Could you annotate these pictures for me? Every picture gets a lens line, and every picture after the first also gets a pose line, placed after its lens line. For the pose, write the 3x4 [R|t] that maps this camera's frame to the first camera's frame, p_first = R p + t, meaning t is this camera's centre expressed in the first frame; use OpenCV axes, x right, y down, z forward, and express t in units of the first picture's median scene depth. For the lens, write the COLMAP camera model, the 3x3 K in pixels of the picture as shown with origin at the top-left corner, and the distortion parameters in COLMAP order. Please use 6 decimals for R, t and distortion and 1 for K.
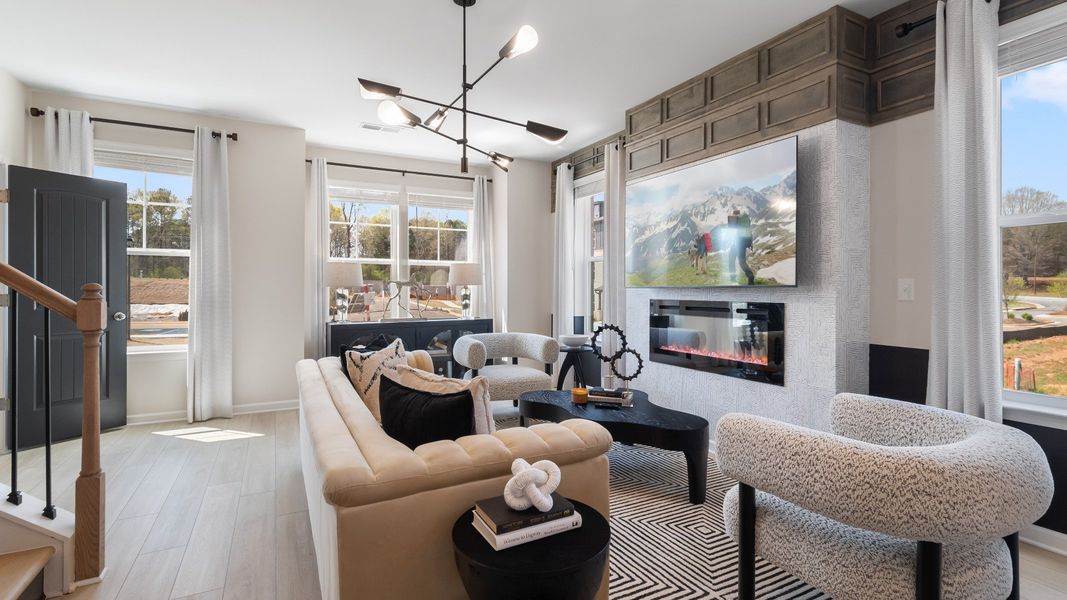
lens RADIAL K [[494.2, 0, 535.0], [0, 494.2, 287.5], [0, 0, 1]] dist [0.003344, 0.001061]
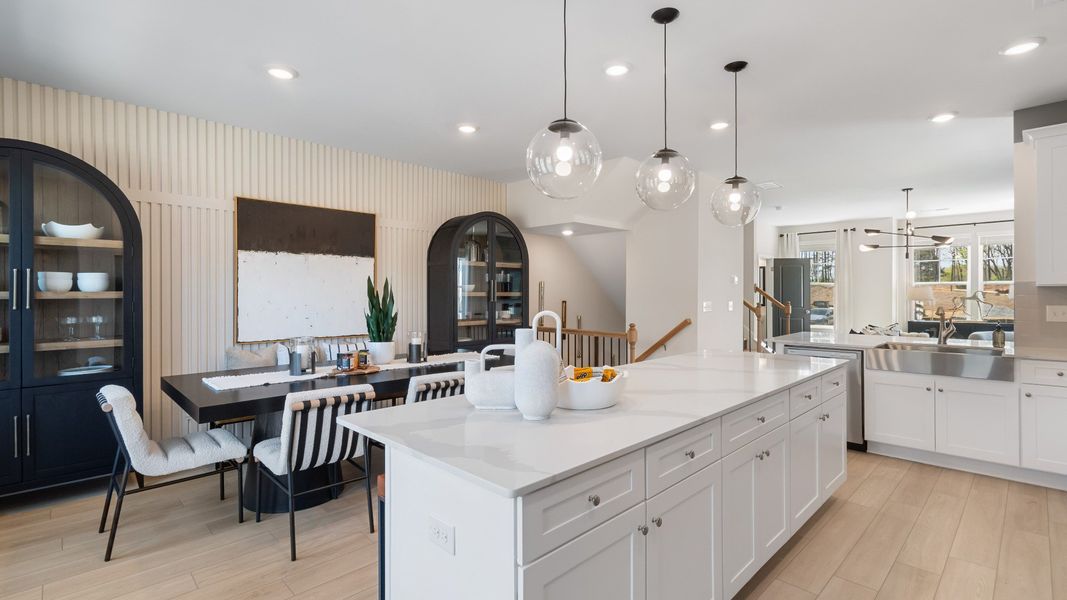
lens RADIAL K [[486.8, 0, 533.5], [0, 486.8, 300.0], [0, 0, 1]] dist [0.002013, 0.000086]
pose [[0.284121, 0.011089, -0.958724, 1.153691], [0.004377, 0.999908, 0.012862, -0.040224], [0.958778, -0.007851, 0.284047, -1.044335]]
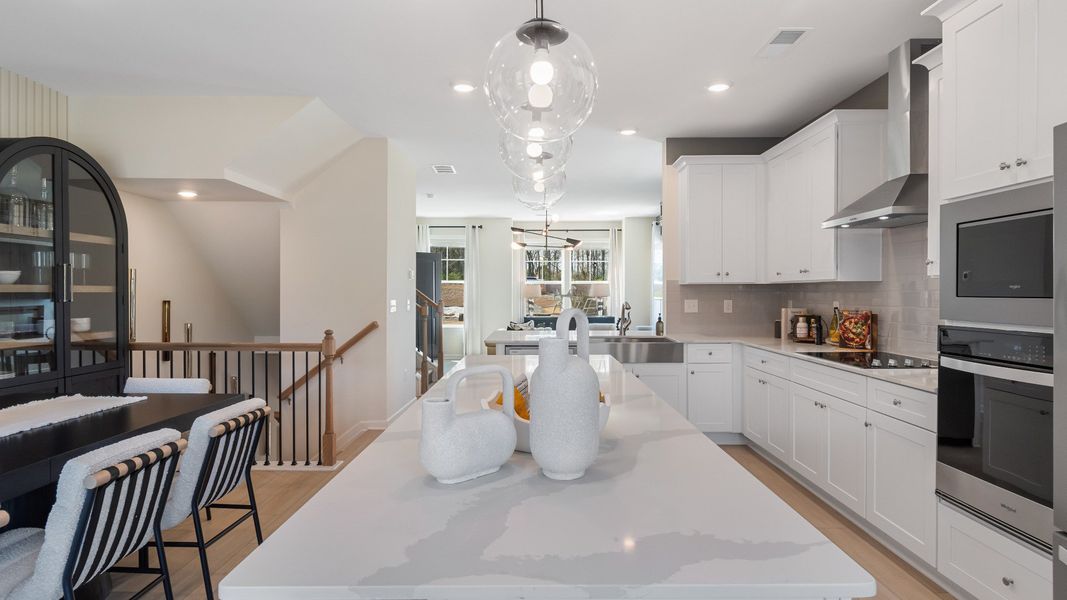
lens RADIAL K [[575.6, 0, 533.7], [0, 575.6, 307.7], [0, 0, 1]] dist [0.003397, 0.000311]
pose [[0.880613, 0.013146, -0.473654, 0.869712], [0.000540, 0.999587, 0.028747, -0.034456], [0.473836, -0.025570, 0.880242, -1.220649]]
